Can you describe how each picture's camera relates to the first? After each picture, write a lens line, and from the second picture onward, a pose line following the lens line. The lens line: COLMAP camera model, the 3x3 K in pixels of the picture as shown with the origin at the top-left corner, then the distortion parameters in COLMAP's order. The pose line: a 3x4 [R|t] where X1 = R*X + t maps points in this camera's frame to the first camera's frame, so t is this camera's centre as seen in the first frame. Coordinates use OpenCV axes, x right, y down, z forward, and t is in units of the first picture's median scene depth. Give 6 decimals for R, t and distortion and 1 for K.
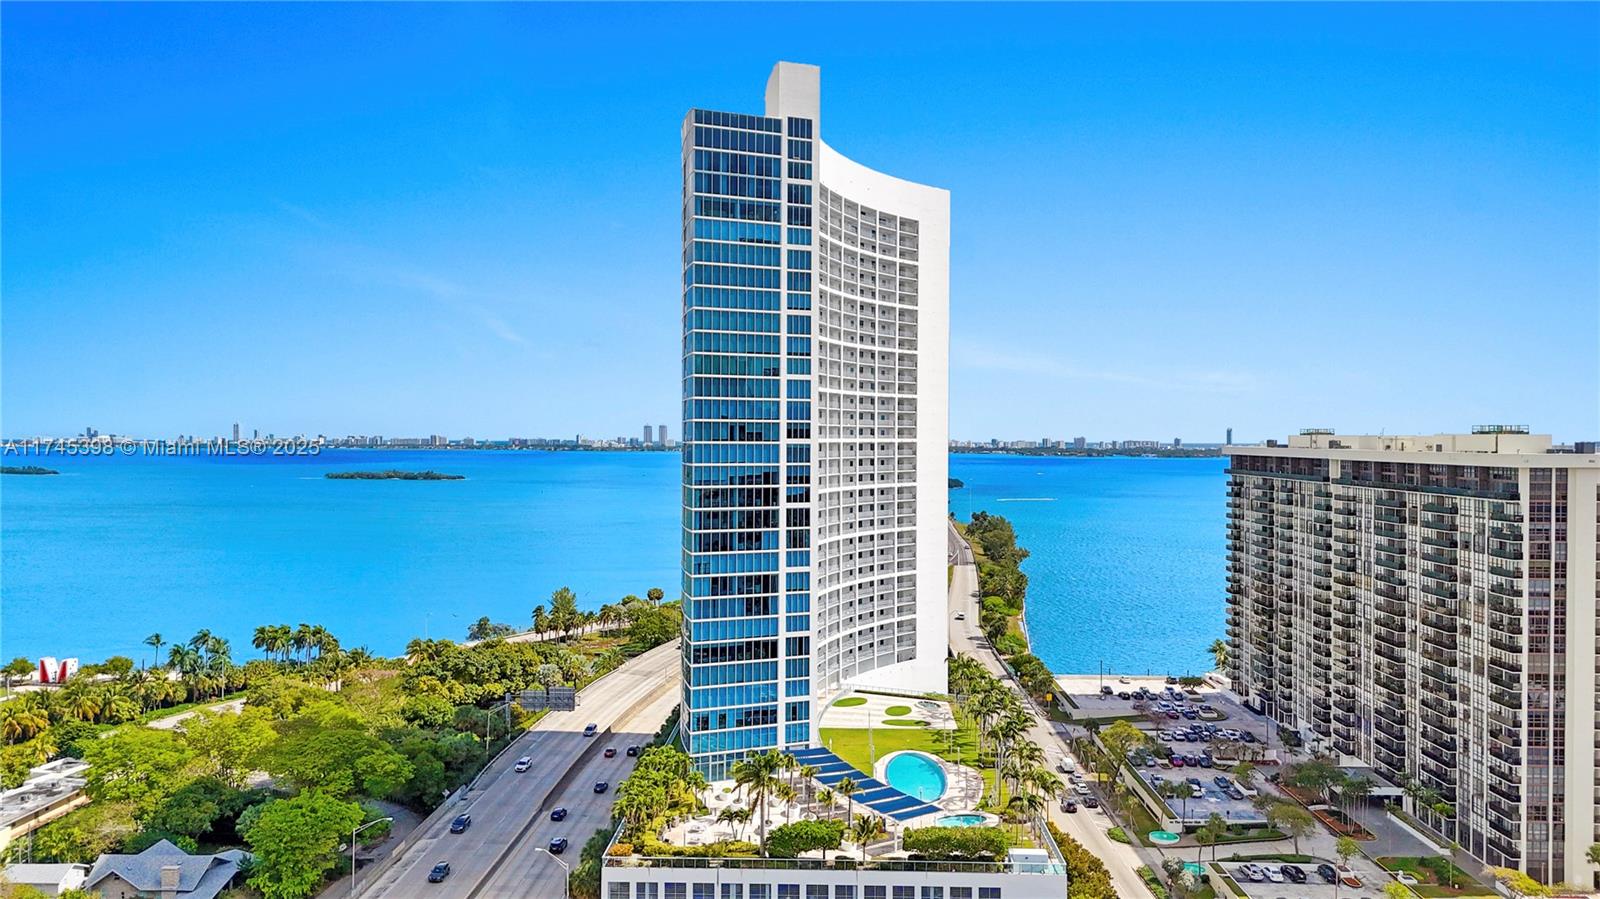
lens RADIAL K [[1176.1, 0, 804.5], [0, 1176.1, 452.2], [0, 0, 1]] dist [0.082390, -0.069602]
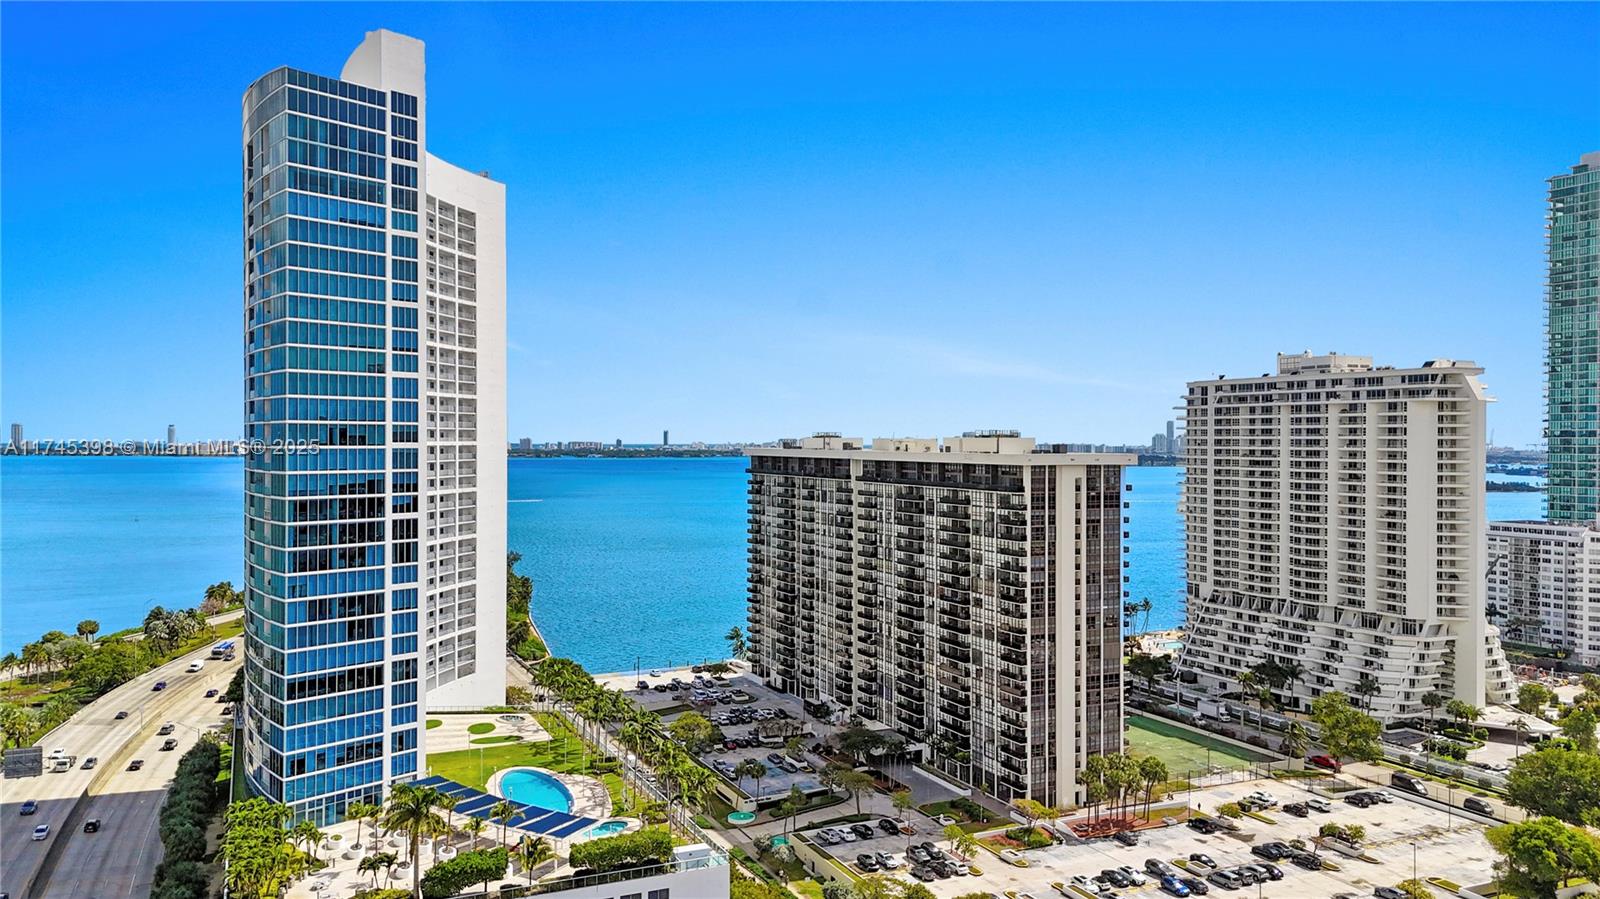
lens RADIAL K [[1176.1, 0, 796.8], [0, 1176.1, 450.6], [0, 0, 1]] dist [0.082390, -0.069602]
pose [[0.896494, -0.005696, 0.443019, -0.136305], [0.006596, 0.999978, -0.000489, -0.002714], [-0.443007, 0.003360, 0.896512, 0.036012]]
